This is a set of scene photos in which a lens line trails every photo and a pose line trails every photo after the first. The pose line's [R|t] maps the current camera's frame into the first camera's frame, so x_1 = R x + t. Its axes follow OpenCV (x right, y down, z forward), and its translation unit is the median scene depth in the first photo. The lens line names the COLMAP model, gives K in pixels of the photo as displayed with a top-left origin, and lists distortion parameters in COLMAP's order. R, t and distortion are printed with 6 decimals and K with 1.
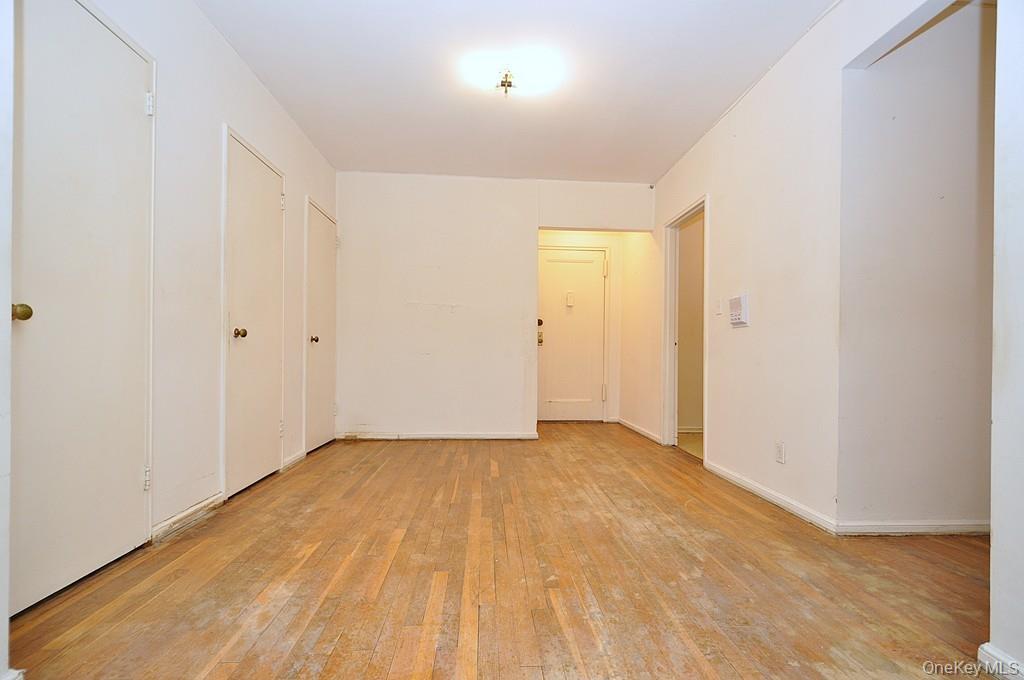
lens RADIAL K [[444.9, 0, 511.3], [0, 444.9, 354.2], [0, 0, 1]] dist [0.011656, -0.007300]
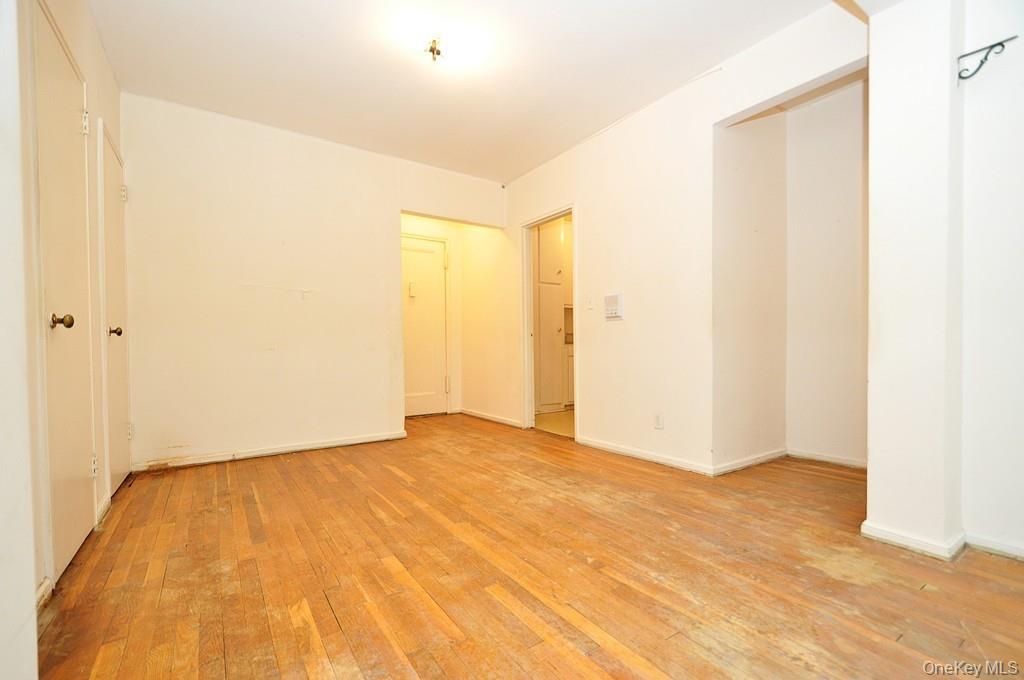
lens RADIAL K [[444.9, 0, 511.3], [0, 444.9, 354.2], [0, 0, 1]] dist [0.011656, -0.007300]
pose [[0.859737, -0.028111, 0.509963, -0.376601], [0.020064, 0.999572, 0.021274, -0.000949], [-0.510343, -0.008058, 0.859933, 0.133705]]
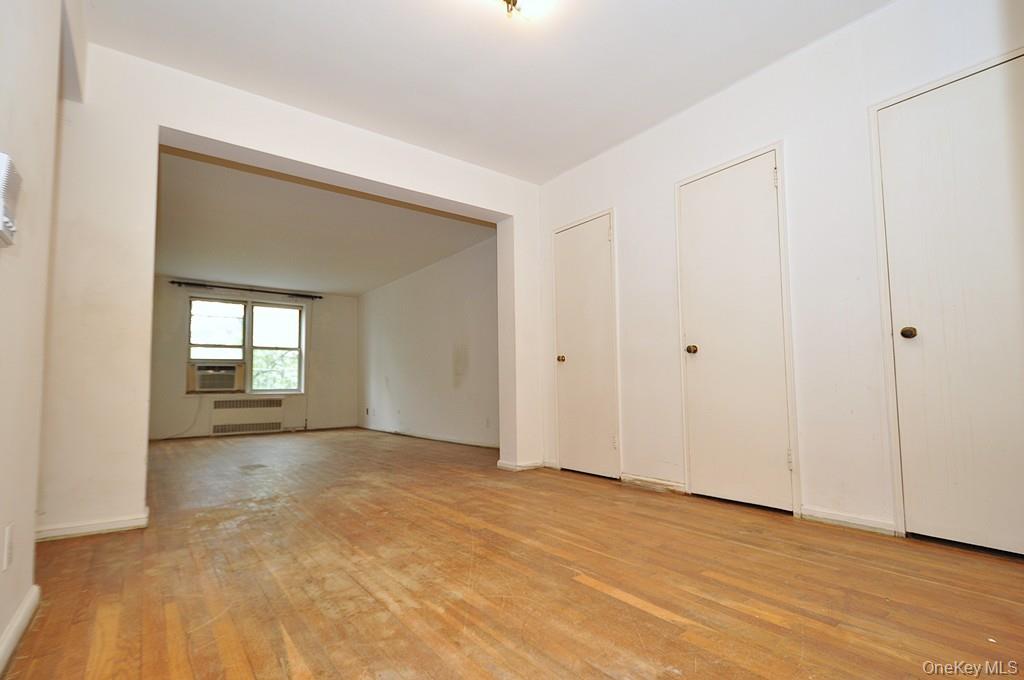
lens RADIAL K [[479.5, 0, 509.8], [0, 479.5, 357.9], [0, 0, 1]] dist [0.014507, -0.011230]
pose [[-0.830513, -0.034166, -0.555950, 0.436650], [0.003365, 0.997791, -0.066347, 0.052203], [0.556989, -0.056973, -0.828563, 1.710749]]
